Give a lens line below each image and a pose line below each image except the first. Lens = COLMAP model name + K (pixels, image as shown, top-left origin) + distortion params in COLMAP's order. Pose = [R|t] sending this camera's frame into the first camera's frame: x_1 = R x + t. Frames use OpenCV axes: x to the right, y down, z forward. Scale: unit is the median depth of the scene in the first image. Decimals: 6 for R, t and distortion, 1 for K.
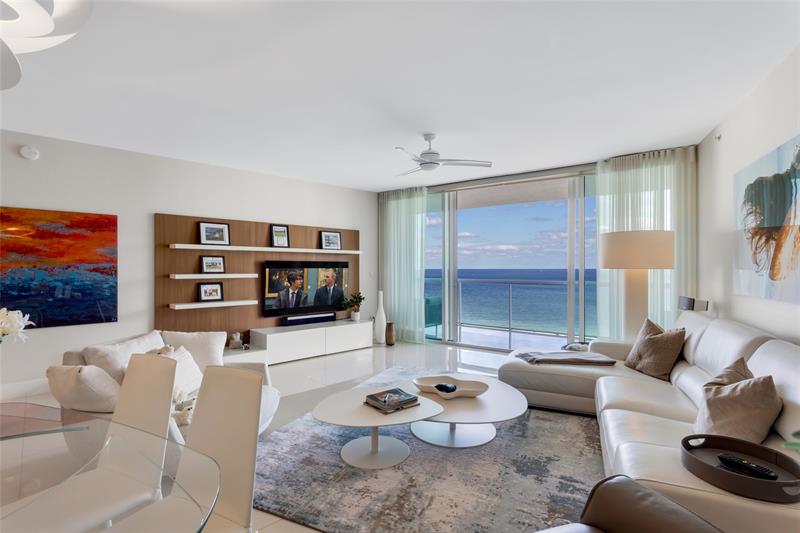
lens RADIAL K [[371.4, 0, 403.5], [0, 371.4, 268.9], [0, 0, 1]] dist [-0.031054, 0.000055]
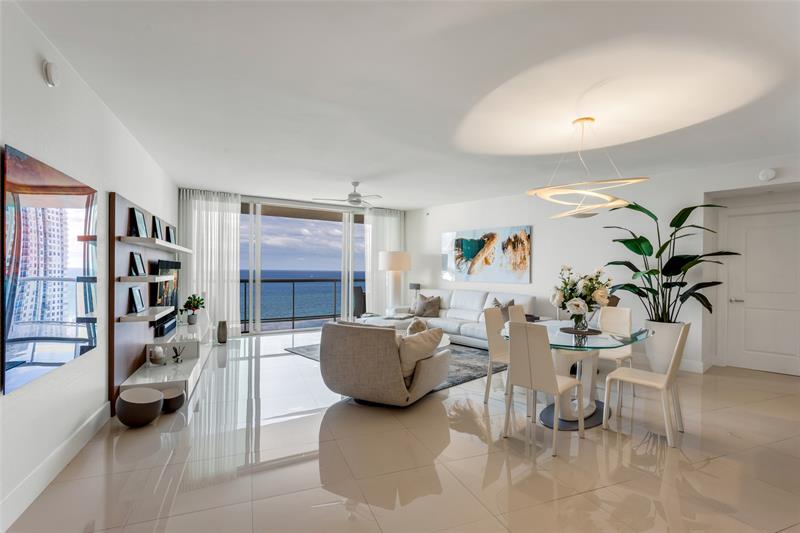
lens RADIAL K [[371.4, 0, 403.5], [0, 371.4, 268.9], [0, 0, 1]] dist [-0.031054, 0.000055]
pose [[0.363720, 0.003754, 0.931501, -1.265941], [-0.004859, 0.999986, -0.002133, -0.005665], [-0.931496, -0.003750, 0.363733, 0.261789]]
